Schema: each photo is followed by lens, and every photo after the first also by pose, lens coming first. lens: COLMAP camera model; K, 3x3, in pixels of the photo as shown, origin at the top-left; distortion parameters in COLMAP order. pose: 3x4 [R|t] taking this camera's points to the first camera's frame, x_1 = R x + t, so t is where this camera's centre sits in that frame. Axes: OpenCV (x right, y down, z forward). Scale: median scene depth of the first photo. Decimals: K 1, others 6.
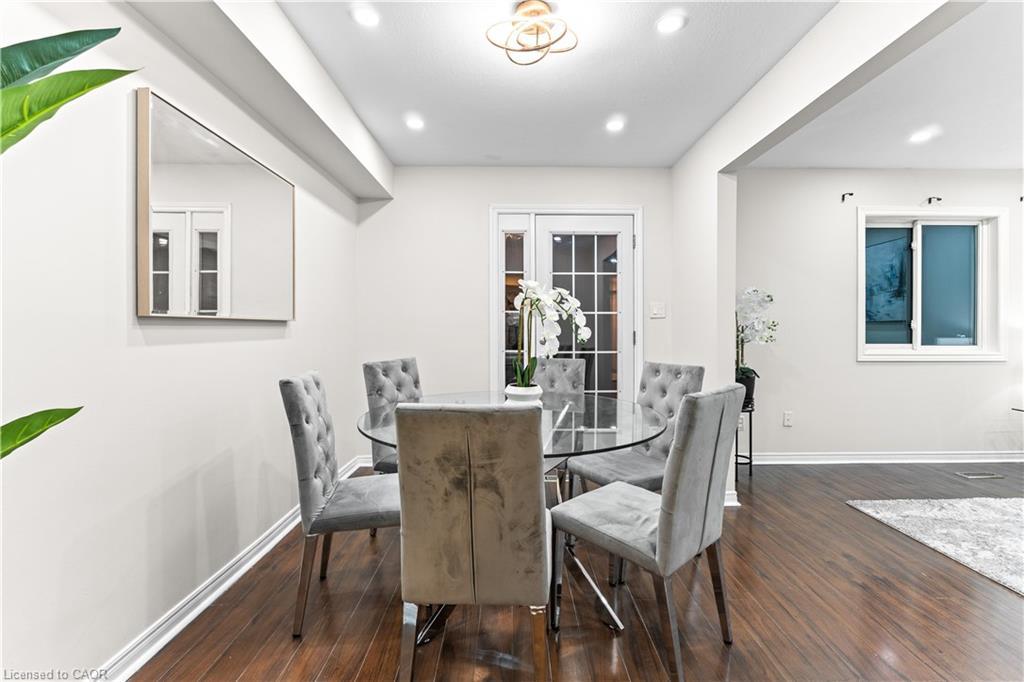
lens RADIAL K [[448.1, 0, 518.3], [0, 448.1, 331.5], [0, 0, 1]] dist [-0.003473, -0.000674]
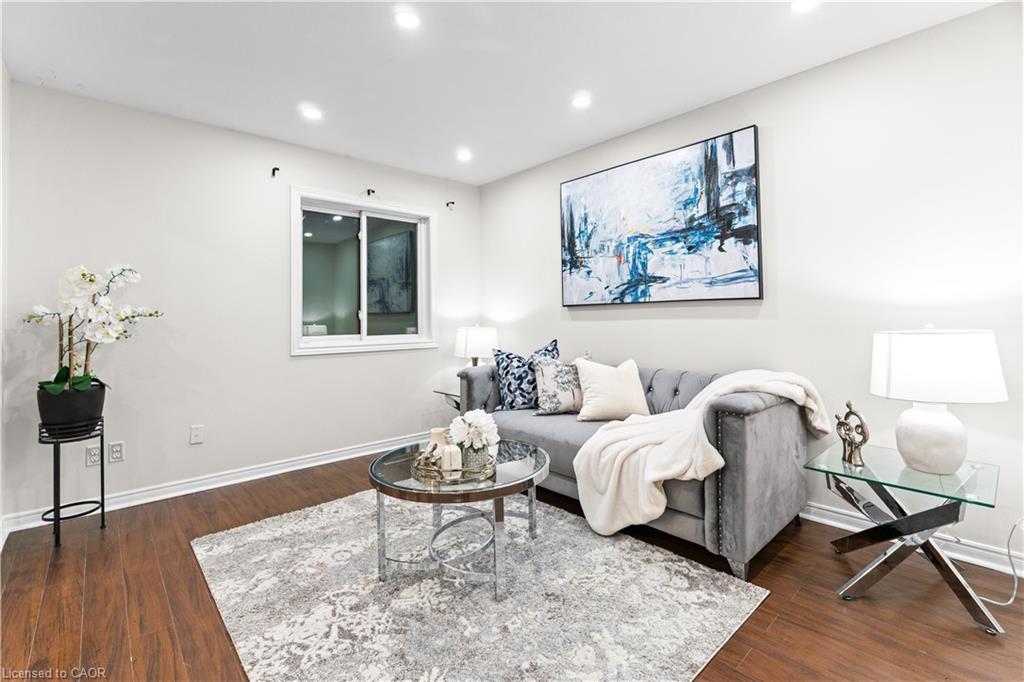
lens RADIAL K [[460.2, 0, 521.3], [0, 460.2, 305.6], [0, 0, 1]] dist [-0.002746, -0.000436]
pose [[0.747319, 0.010880, 0.664376, 0.700103], [0.014665, 0.999352, -0.032862, 0.003506], [-0.664303, 0.034302, 0.746675, 0.001667]]
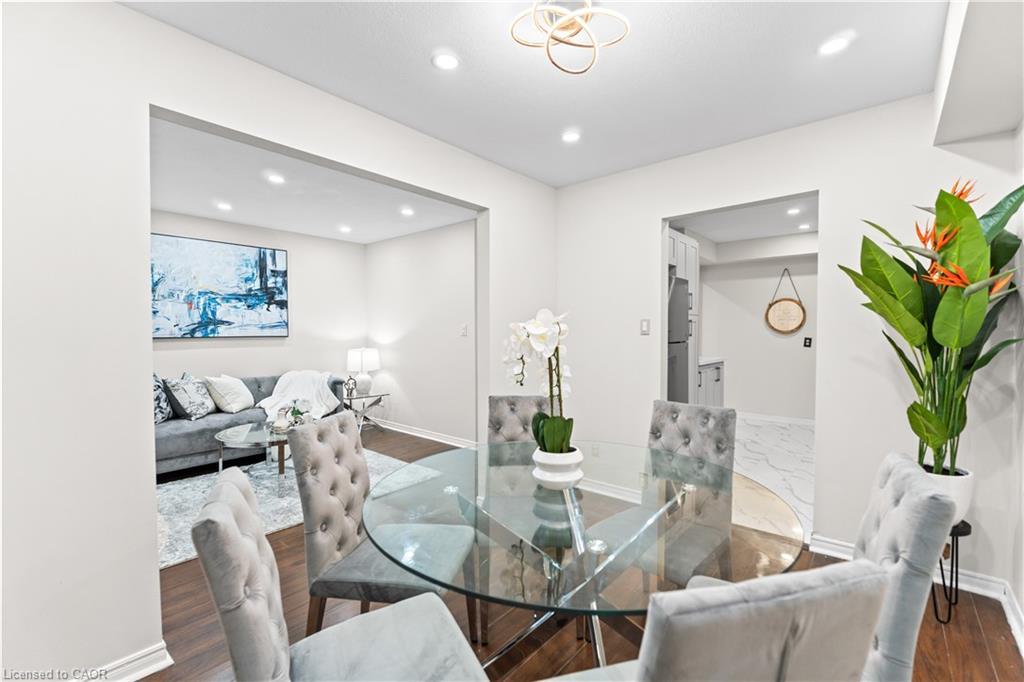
lens RADIAL K [[448.1, 0, 518.3], [0, 448.1, 331.5], [0, 0, 1]] dist [-0.003473, -0.000674]
pose [[-0.756785, 0.001521, 0.653662, -0.350957], [0.006544, 0.999965, 0.005249, -0.065021], [-0.653631, 0.008250, -0.756768, 1.265264]]
